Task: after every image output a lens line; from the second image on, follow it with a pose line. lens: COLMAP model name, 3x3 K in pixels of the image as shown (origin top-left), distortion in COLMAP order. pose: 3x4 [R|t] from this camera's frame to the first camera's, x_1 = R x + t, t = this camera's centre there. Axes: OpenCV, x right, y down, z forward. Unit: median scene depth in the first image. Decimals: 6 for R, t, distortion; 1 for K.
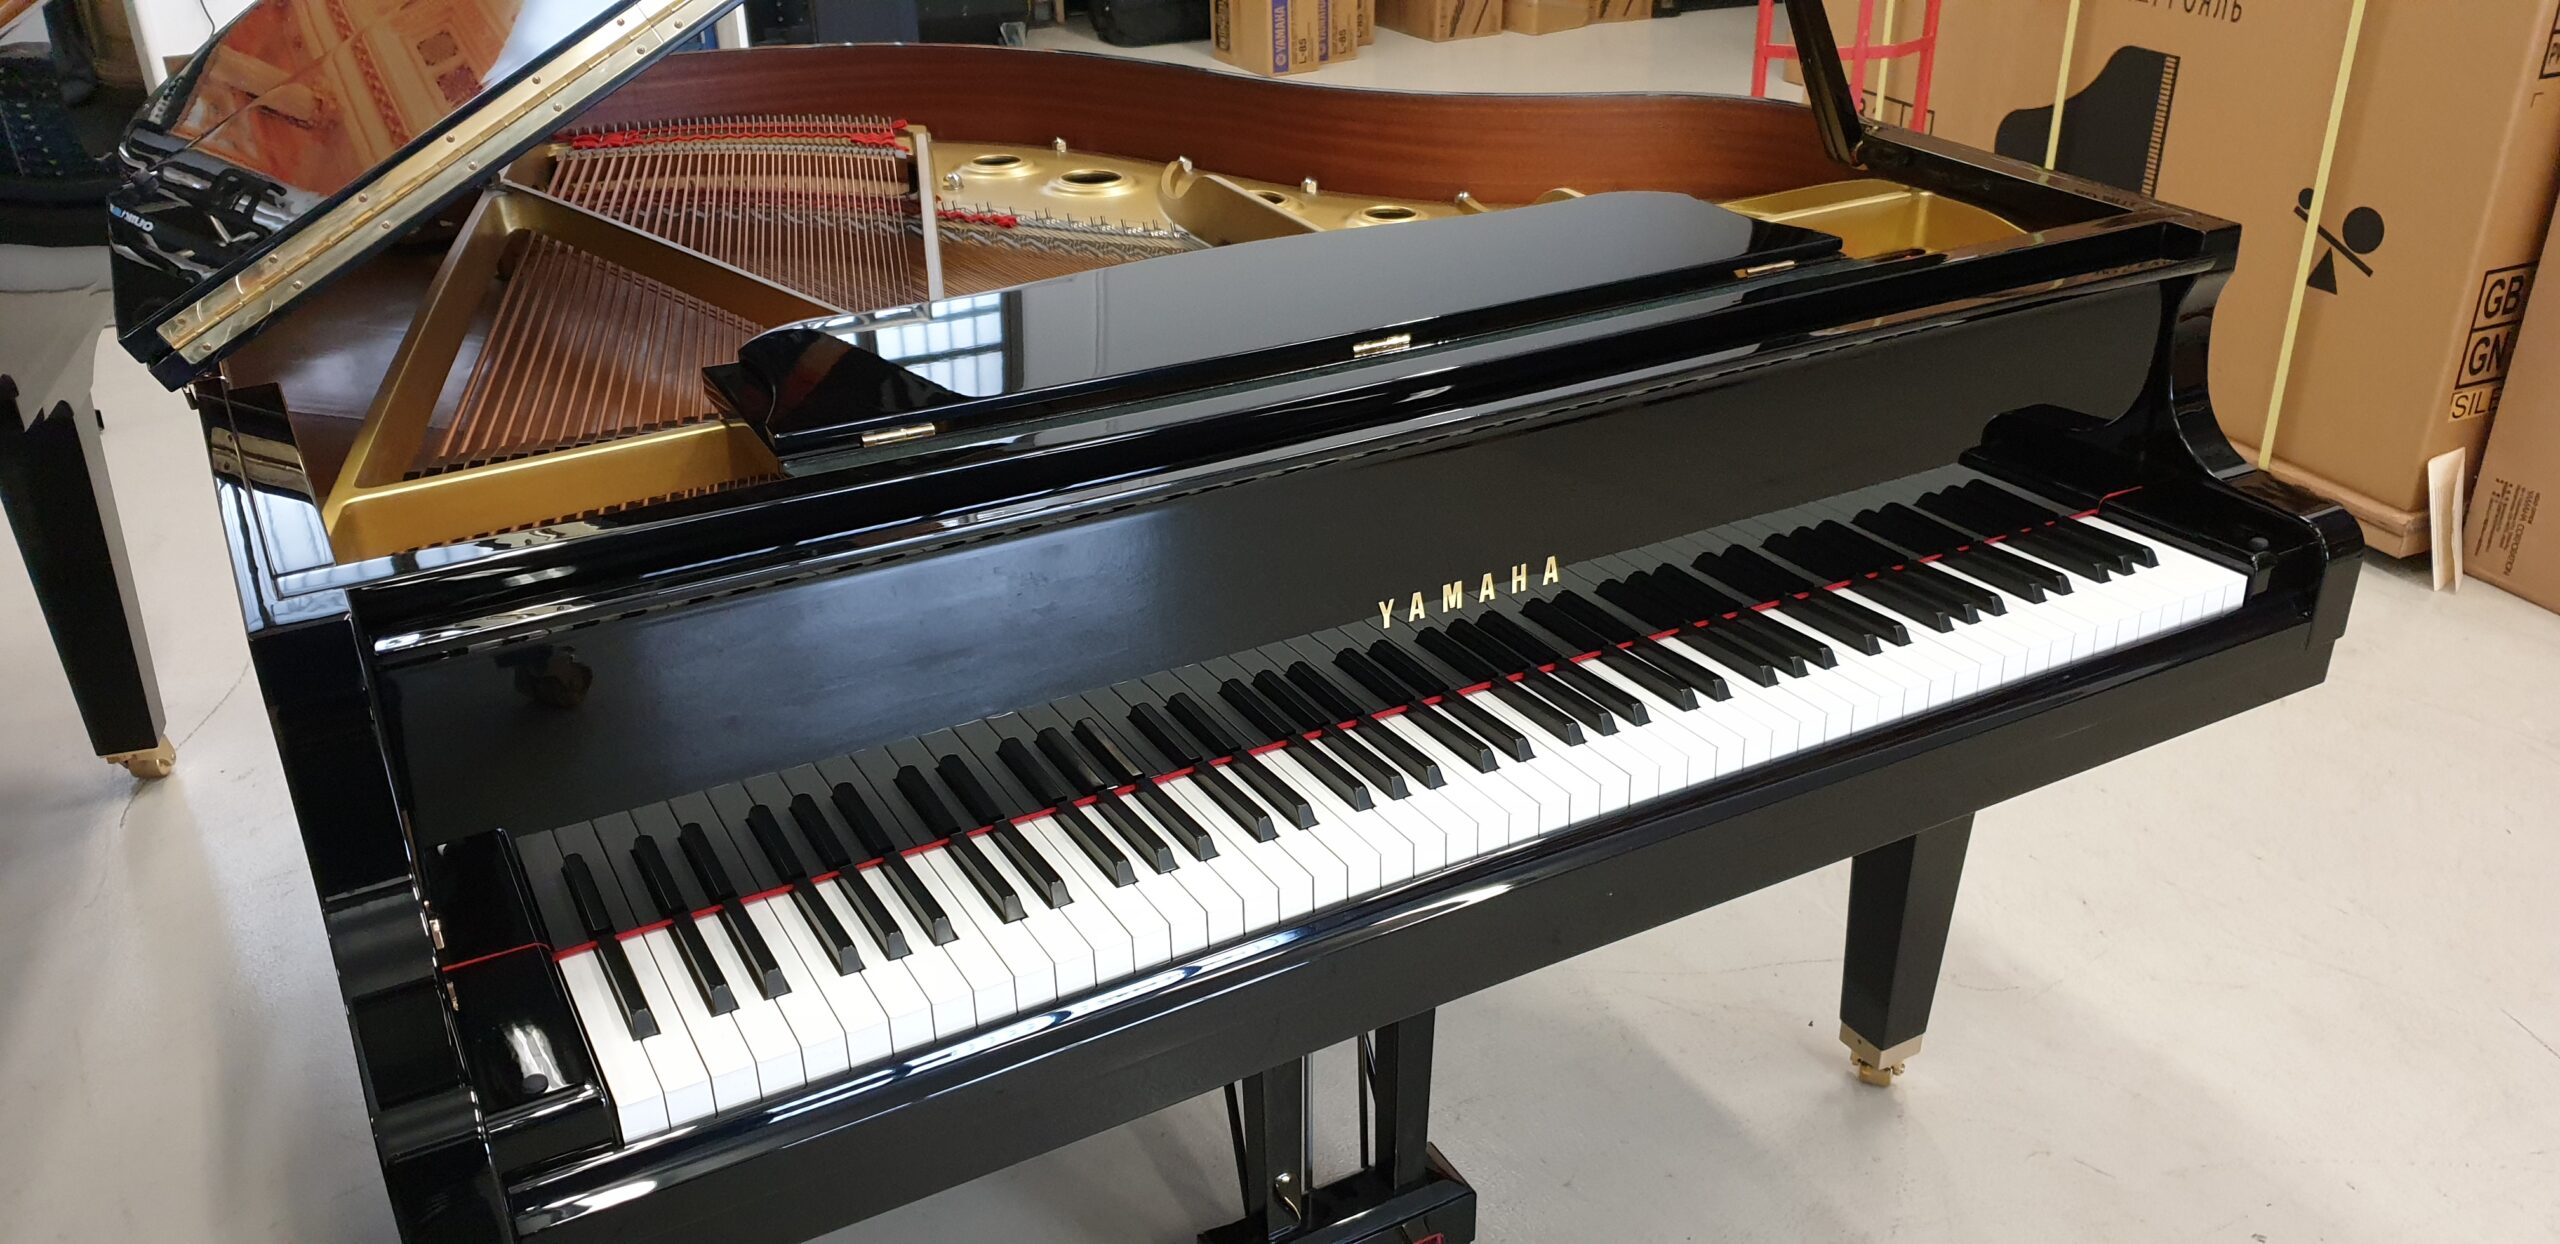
lens RADIAL K [[1994.5, 0, 1276.7], [0, 1994.5, 620.1], [0, 0, 1]] dist [0.001394, -0.004813]
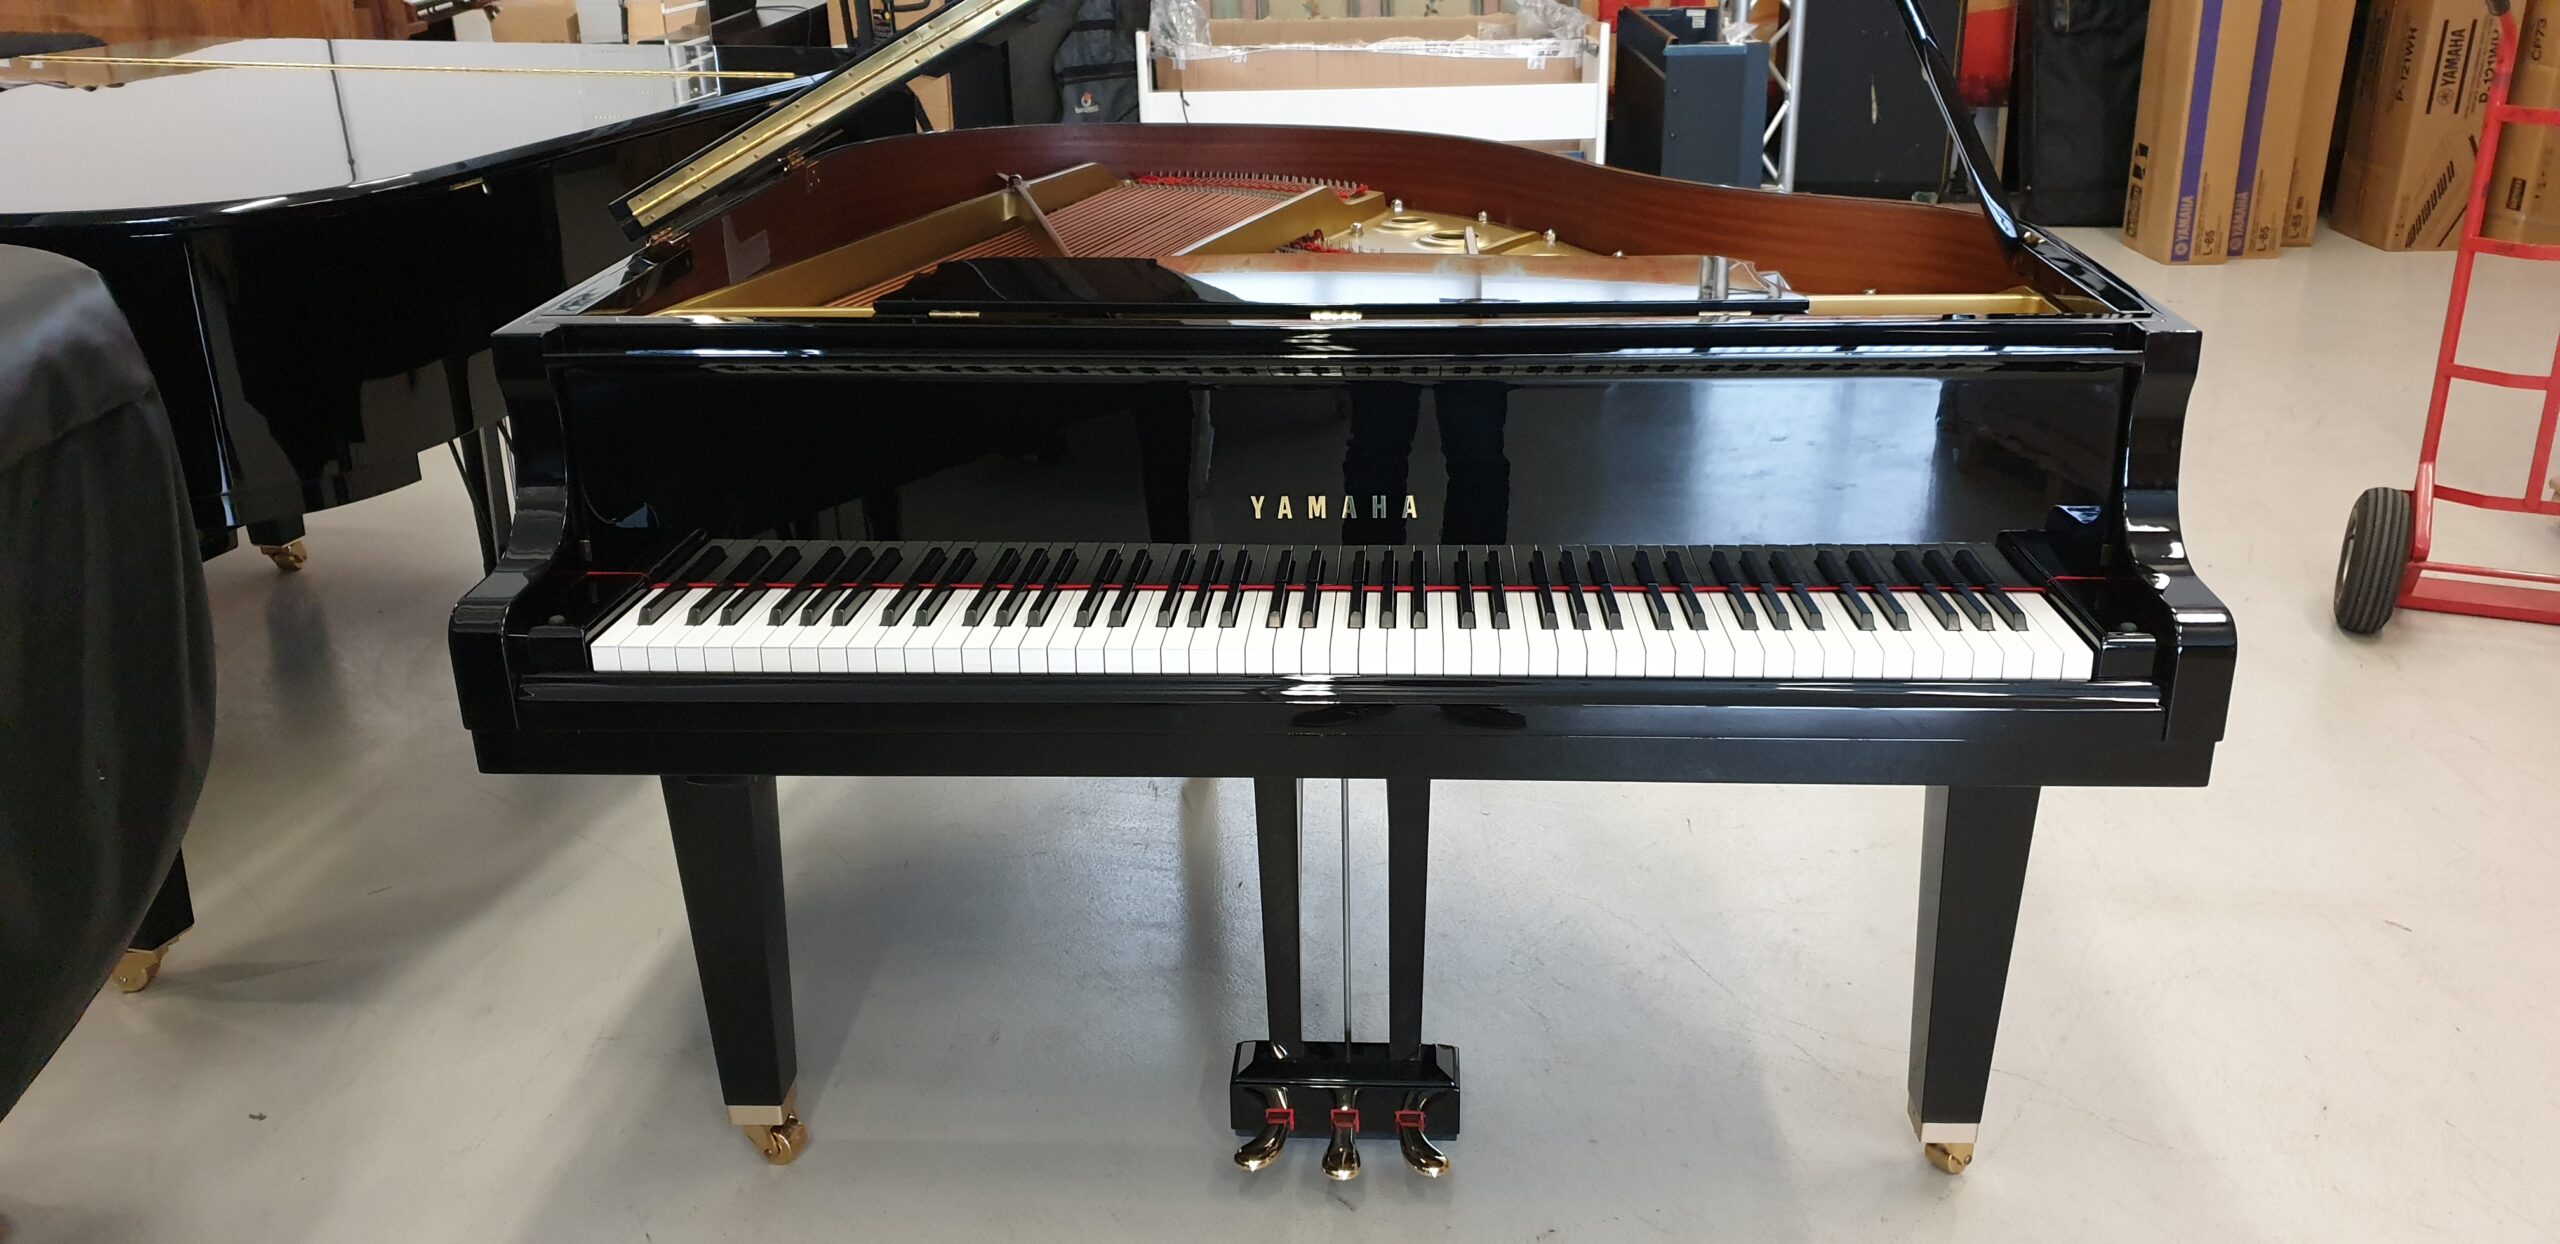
lens RADIAL K [[1994.5, 0, 1299.4], [0, 1994.5, 628.7], [0, 0, 1]] dist [0.001394, -0.004813]
pose [[0.845550, 0.190419, -0.498784, 0.721620], [-0.232465, 0.972336, -0.022875, 0.095116], [0.480629, 0.135292, 0.866425, -0.110291]]
